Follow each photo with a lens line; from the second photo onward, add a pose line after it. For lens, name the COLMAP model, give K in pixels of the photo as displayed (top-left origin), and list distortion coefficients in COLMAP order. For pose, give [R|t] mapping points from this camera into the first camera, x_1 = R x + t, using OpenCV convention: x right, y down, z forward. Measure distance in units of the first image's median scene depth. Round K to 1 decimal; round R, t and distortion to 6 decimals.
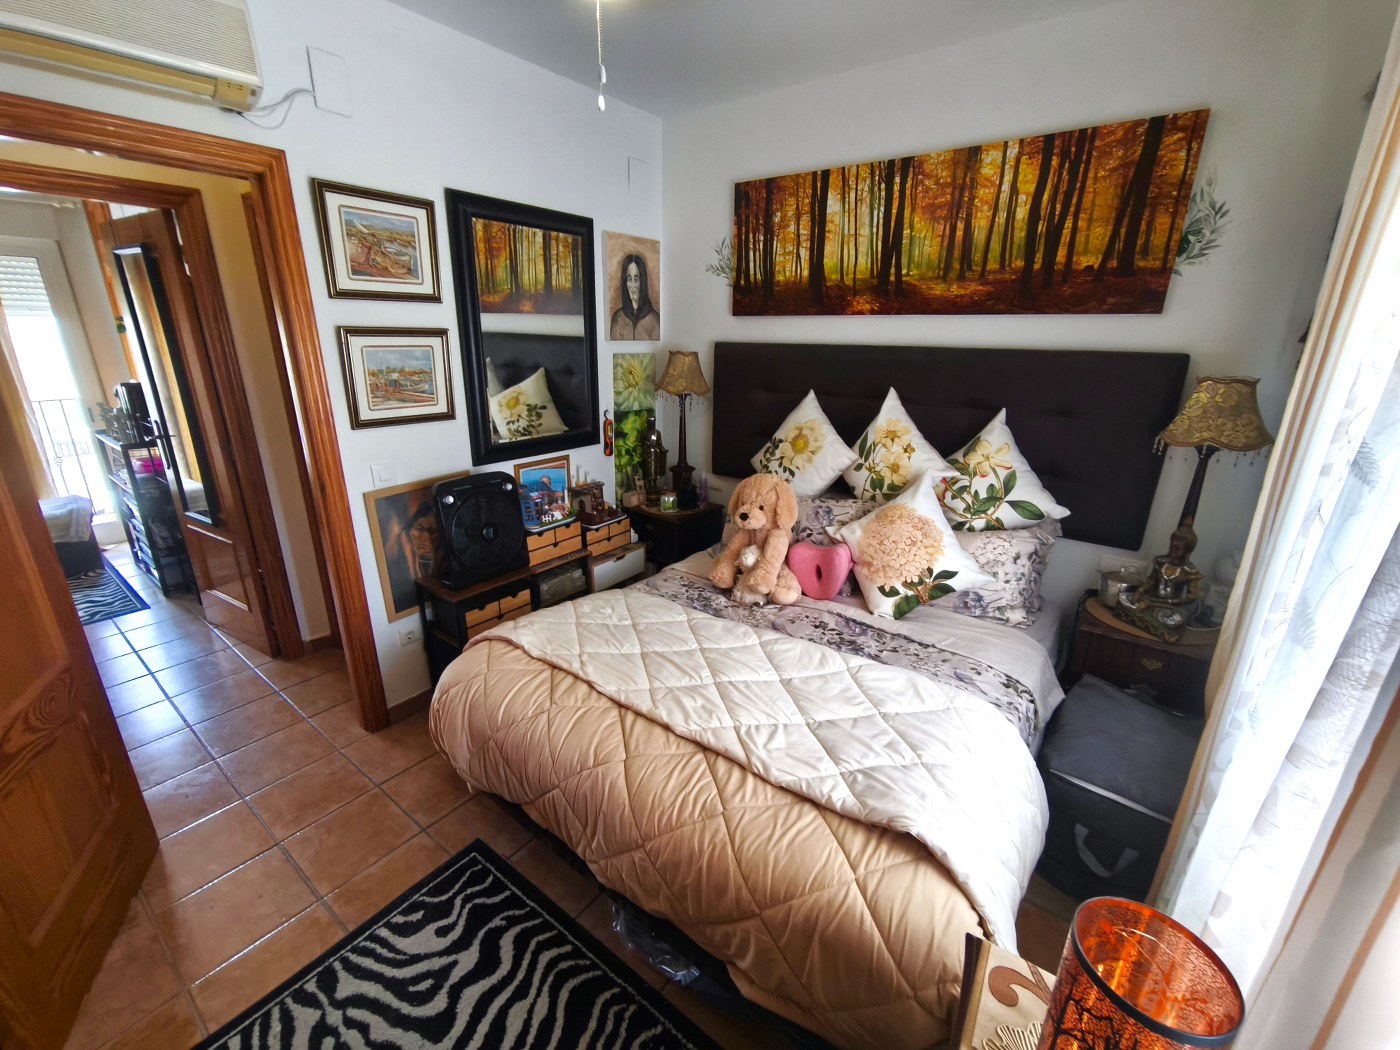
lens RADIAL K [[587.7, 0, 700.0], [0, 587.7, 525.0], [0, 0, 1]] dist [-0.002070, -0.000066]
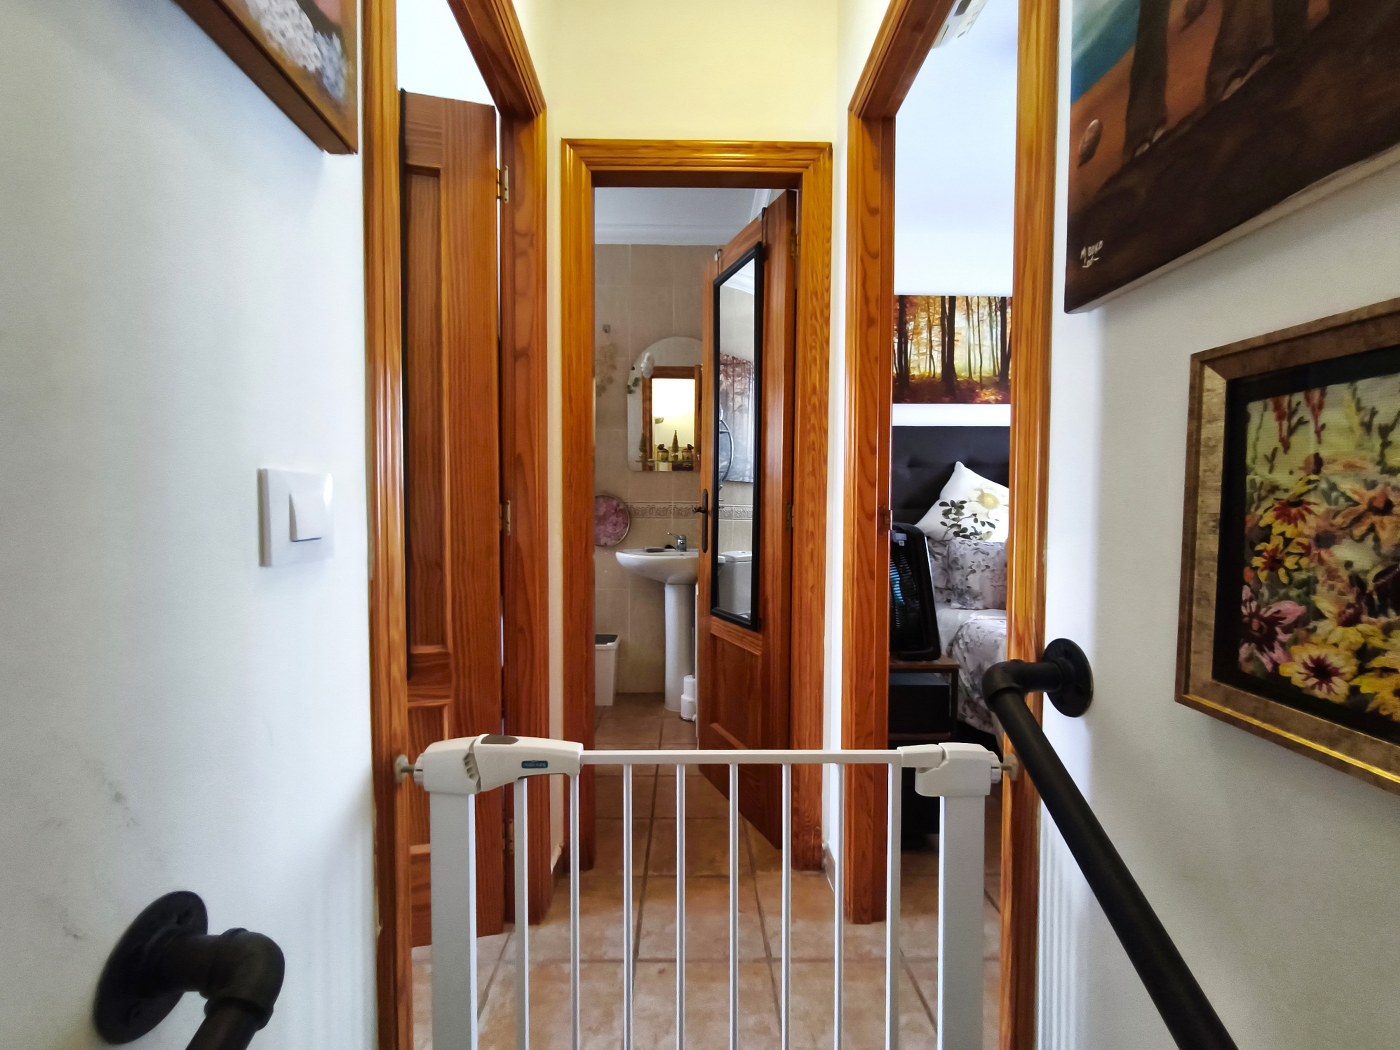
lens RADIAL K [[587.7, 0, 700.0], [0, 587.7, 525.0], [0, 0, 1]] dist [-0.002070, -0.000066]
pose [[0.786907, -0.023295, 0.616631, -1.133688], [0.200739, 0.954597, -0.220108, 0.053028], [-0.583507, 0.296987, 0.755856, 0.546455]]
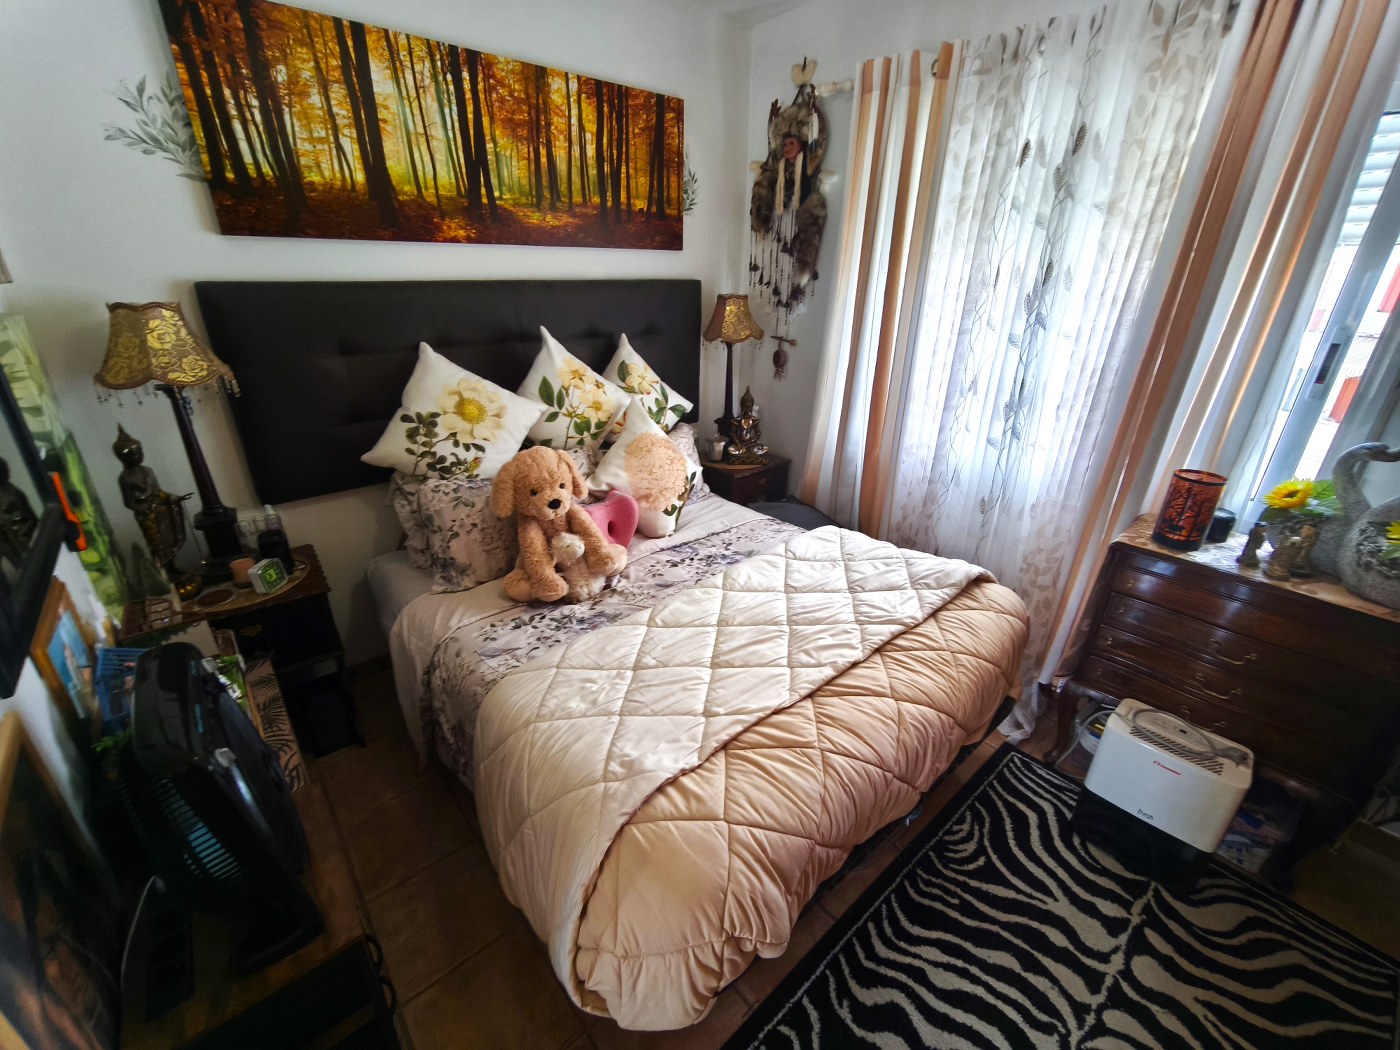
lens RADIAL K [[582.1, 0, 696.3], [0, 582.1, 522.6], [0, 0, 1]] dist [-0.001834, -0.000409]
pose [[0.213894, -0.399729, 0.891328, -0.607276], [0.297699, 0.895715, 0.330257, -0.198427], [-0.930389, 0.194708, 0.310587, 0.577840]]
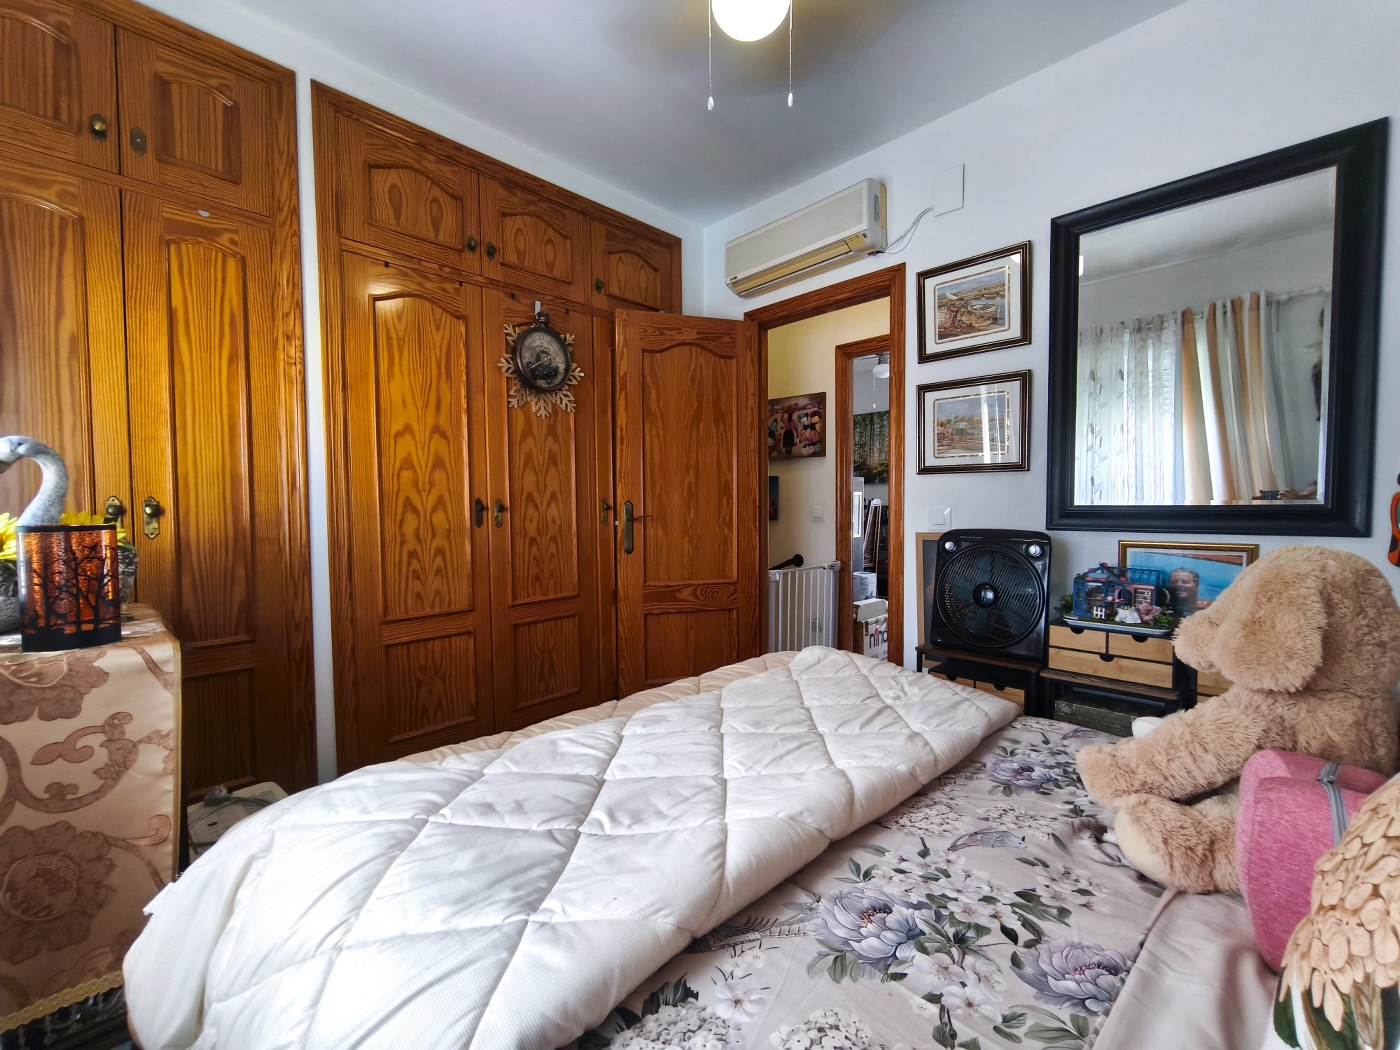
lens RADIAL K [[587.7, 0, 700.0], [0, 587.7, 525.0], [0, 0, 1]] dist [-0.002070, -0.000066]
pose [[-0.122477, 0.018479, -0.992299, 0.531191], [-0.305506, 0.950576, 0.055410, -0.005027], [0.944280, 0.309940, -0.110778, 0.705213]]
